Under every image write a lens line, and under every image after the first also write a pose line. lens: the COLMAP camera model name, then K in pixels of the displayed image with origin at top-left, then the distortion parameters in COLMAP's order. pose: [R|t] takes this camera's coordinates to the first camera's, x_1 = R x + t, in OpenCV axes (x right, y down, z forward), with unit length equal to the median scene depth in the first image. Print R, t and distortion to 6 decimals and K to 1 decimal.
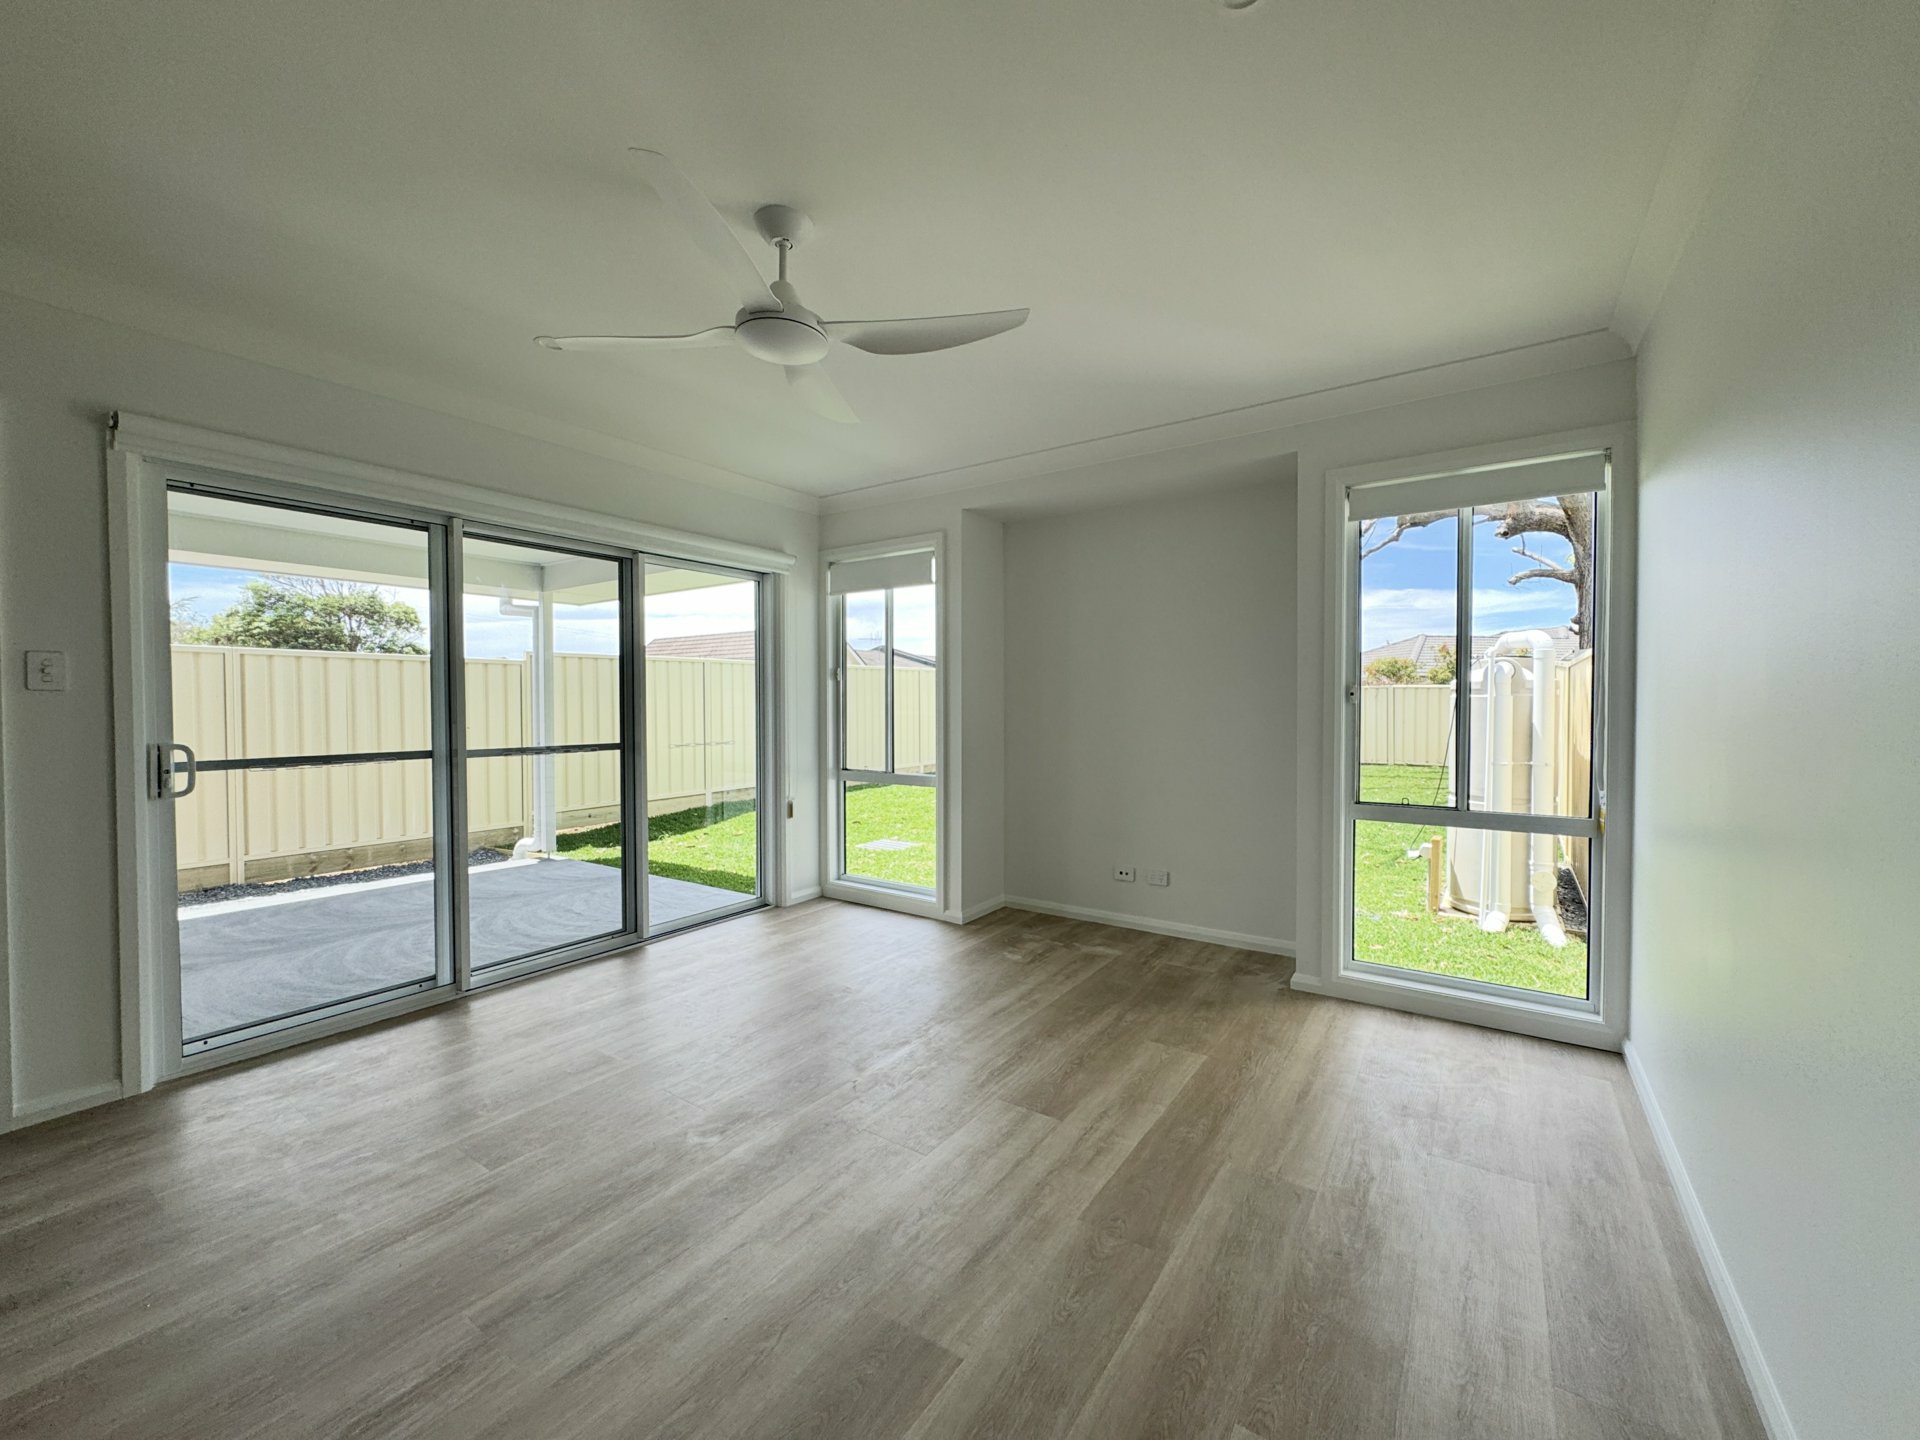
lens RADIAL K [[767.0, 0, 936.9], [0, 767.0, 722.4], [0, 0, 1]] dist [-0.002647, -0.000306]
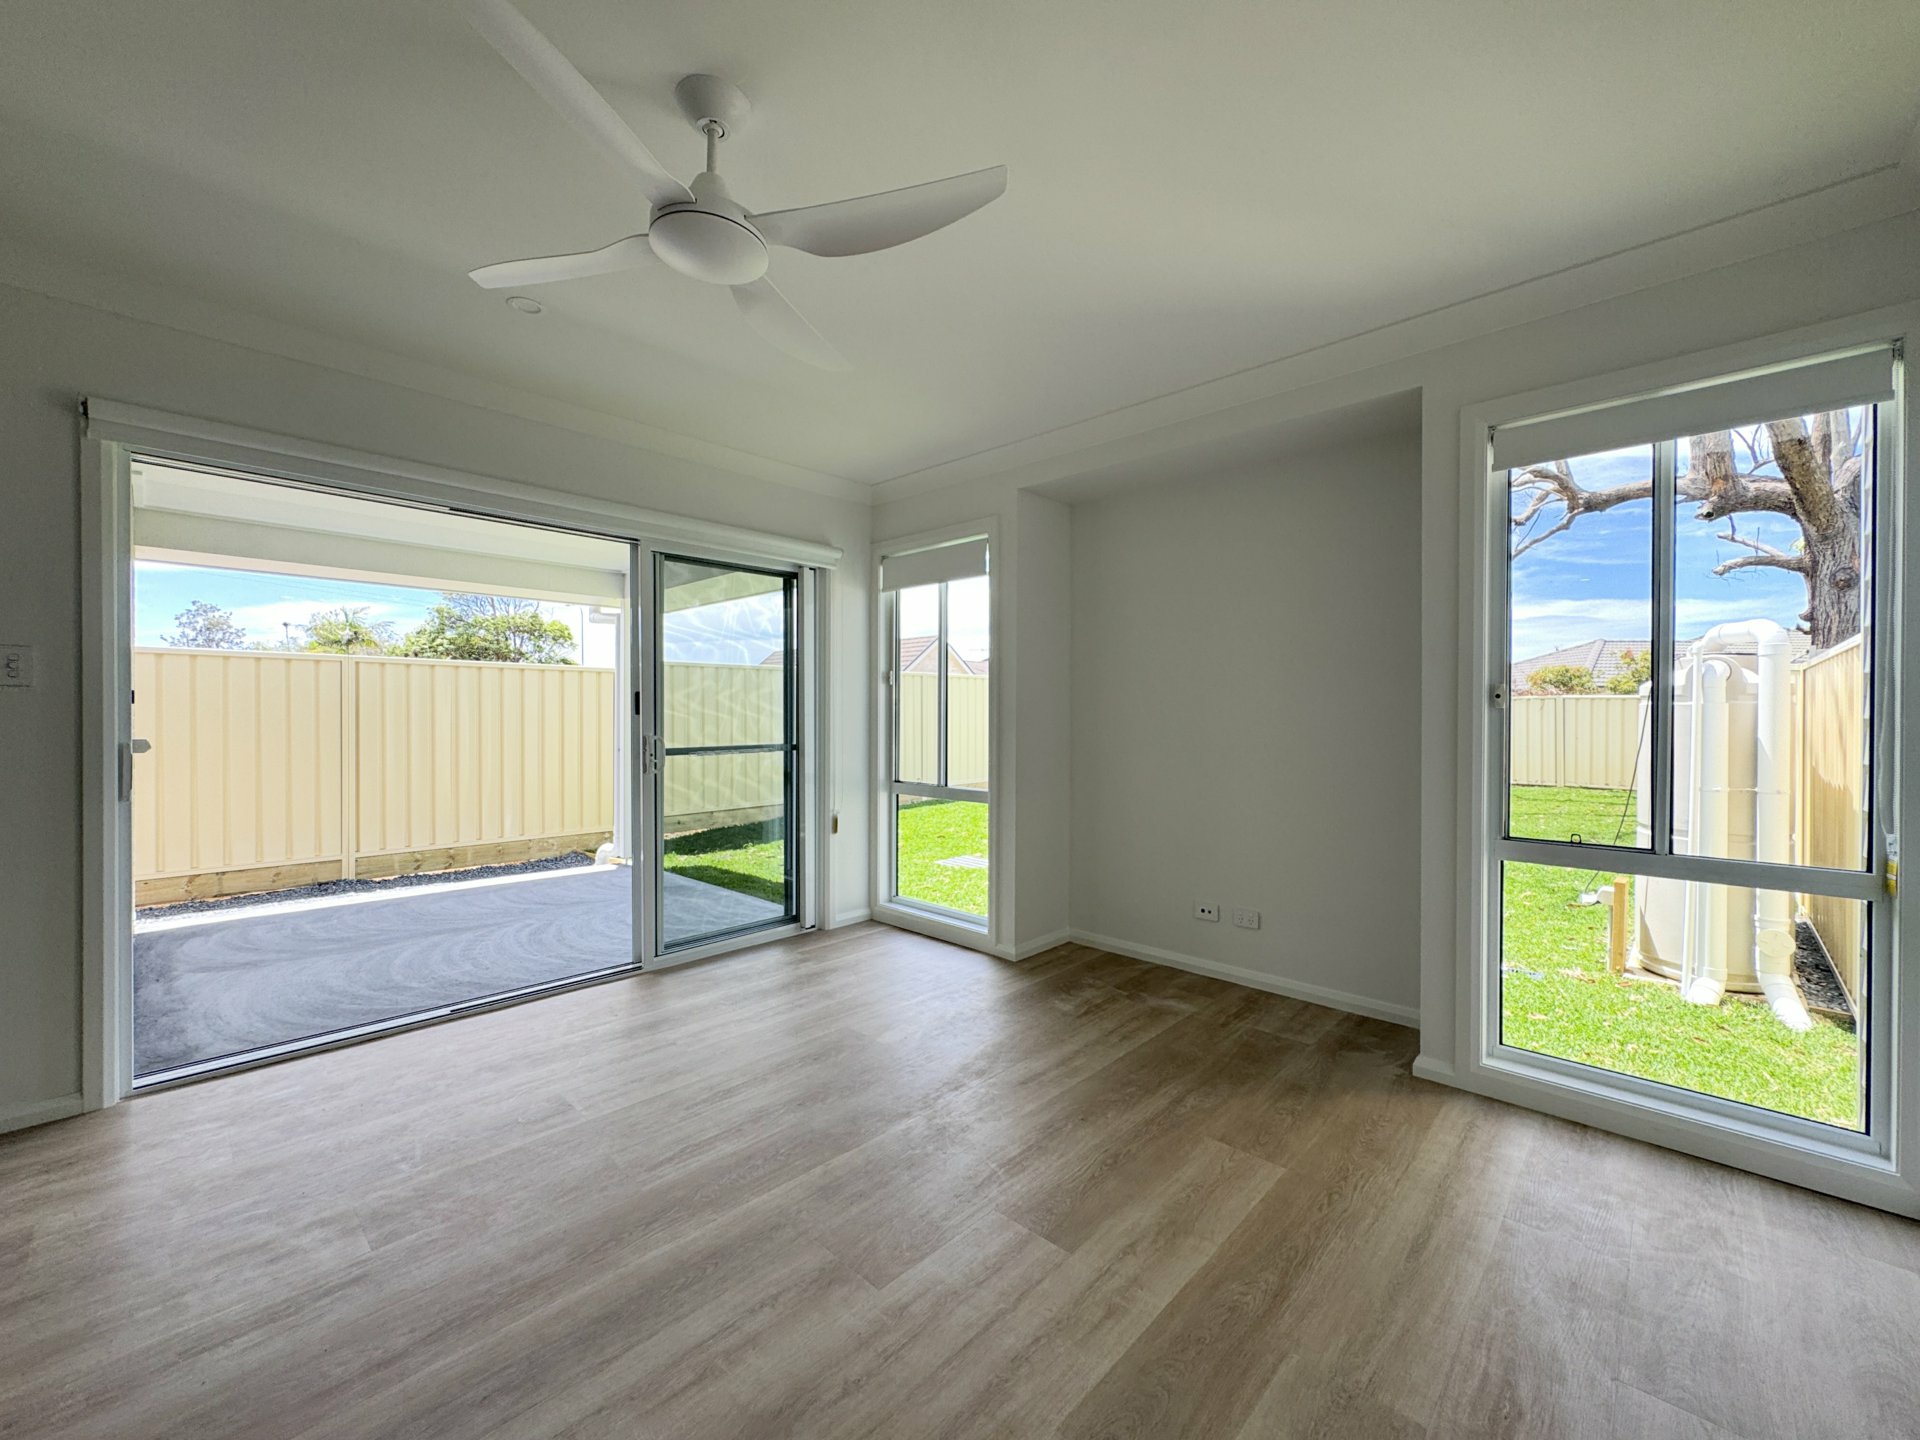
lens RADIAL K [[767.0, 0, 936.9], [0, 767.0, 722.4], [0, 0, 1]] dist [-0.002647, -0.000306]
pose [[0.988862, 0.006844, -0.148676, 0.083076], [-0.009102, 0.999853, -0.014511, 0.004501], [0.148555, 0.015702, 0.988780, 0.132074]]
